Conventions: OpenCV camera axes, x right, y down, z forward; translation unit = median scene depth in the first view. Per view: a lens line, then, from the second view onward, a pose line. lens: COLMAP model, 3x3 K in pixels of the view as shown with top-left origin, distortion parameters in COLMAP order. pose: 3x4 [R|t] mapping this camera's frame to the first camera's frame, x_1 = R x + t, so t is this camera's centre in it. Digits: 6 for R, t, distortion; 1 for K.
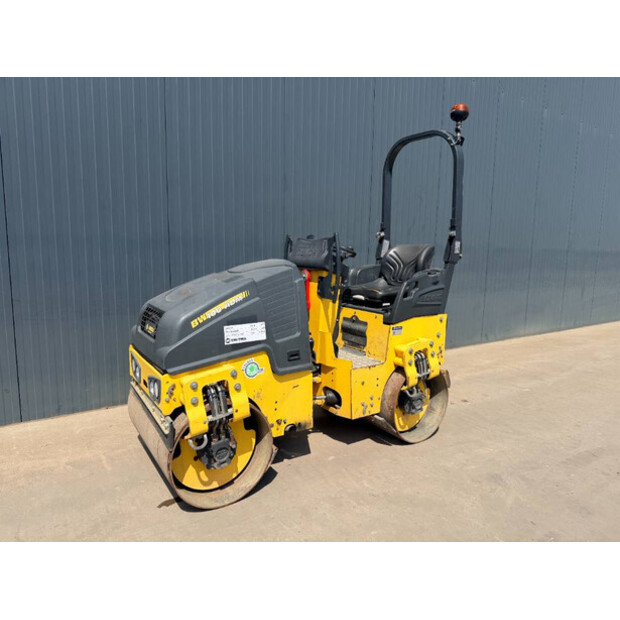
lens RADIAL K [[446.7, 0, 309.2], [0, 446.7, 307.7], [0, 0, 1]] dist [0.052226, -0.060589]
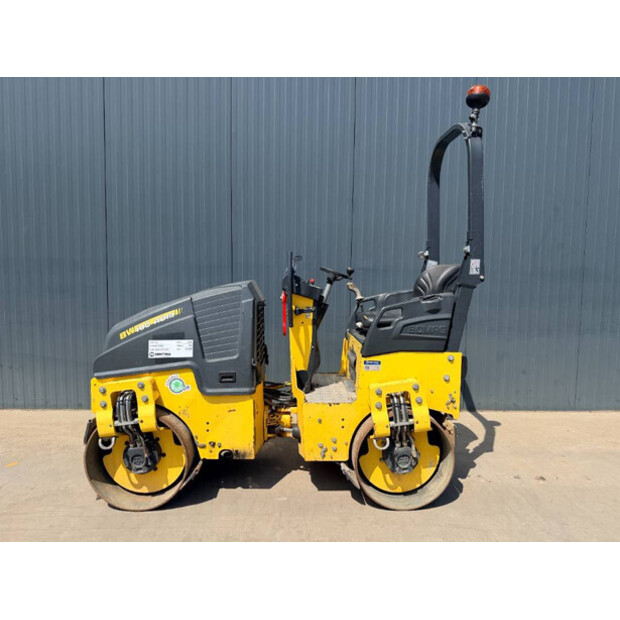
lens RADIAL K [[446.7, 0, 310.5], [0, 446.7, 308.1], [0, 0, 1]] dist [0.052226, -0.060589]
pose [[0.849430, 0.032686, -0.526688, 0.538681], [-0.069691, 0.996286, -0.050569, -0.005895], [0.523079, 0.079660, 0.848553, 0.220781]]
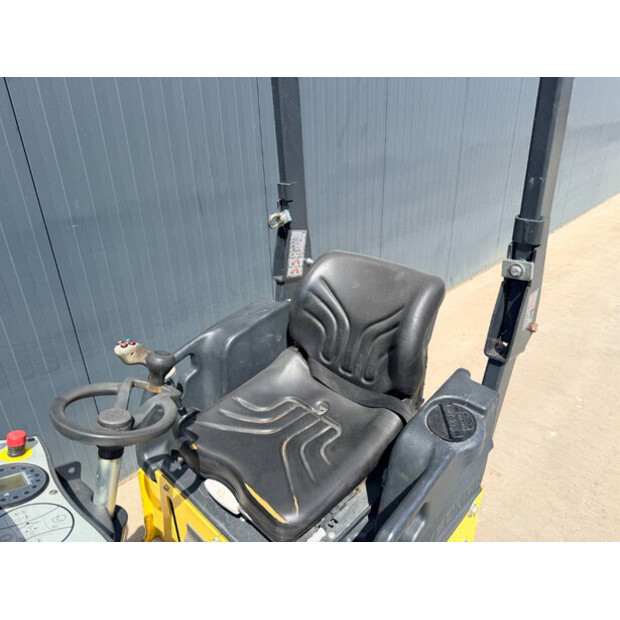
lens RADIAL K [[446.7, 0, 311.2], [0, 446.7, 310.0], [0, 0, 1]] dist [0.052226, -0.060589]
pose [[0.981195, -0.121171, 0.150247, 0.152507], [0.072569, 0.952874, 0.294559, -0.248972], [-0.178859, -0.278116, 0.943748, 0.806396]]
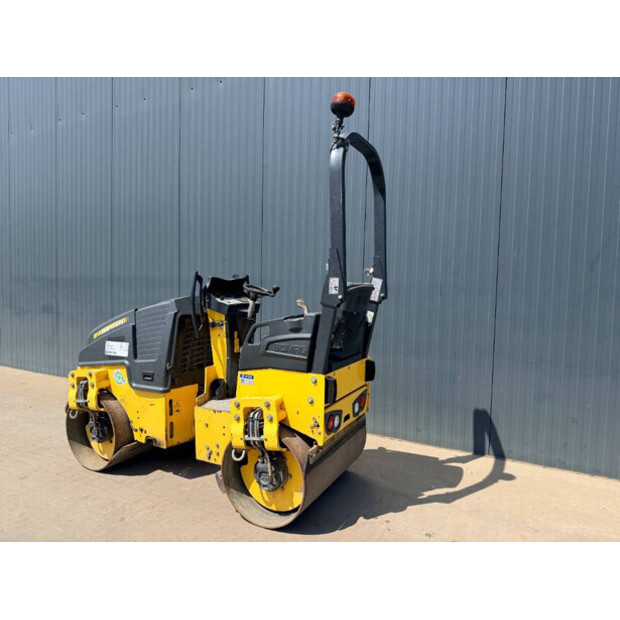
lens RADIAL K [[446.7, 0, 305.4], [0, 446.7, 306.5], [0, 0, 1]] dist [0.052226, -0.060589]
pose [[0.464585, 0.029721, -0.885030, 1.028510], [-0.131473, 0.990675, -0.035747, -0.074230], [0.875714, 0.132965, 0.464160, 0.677625]]
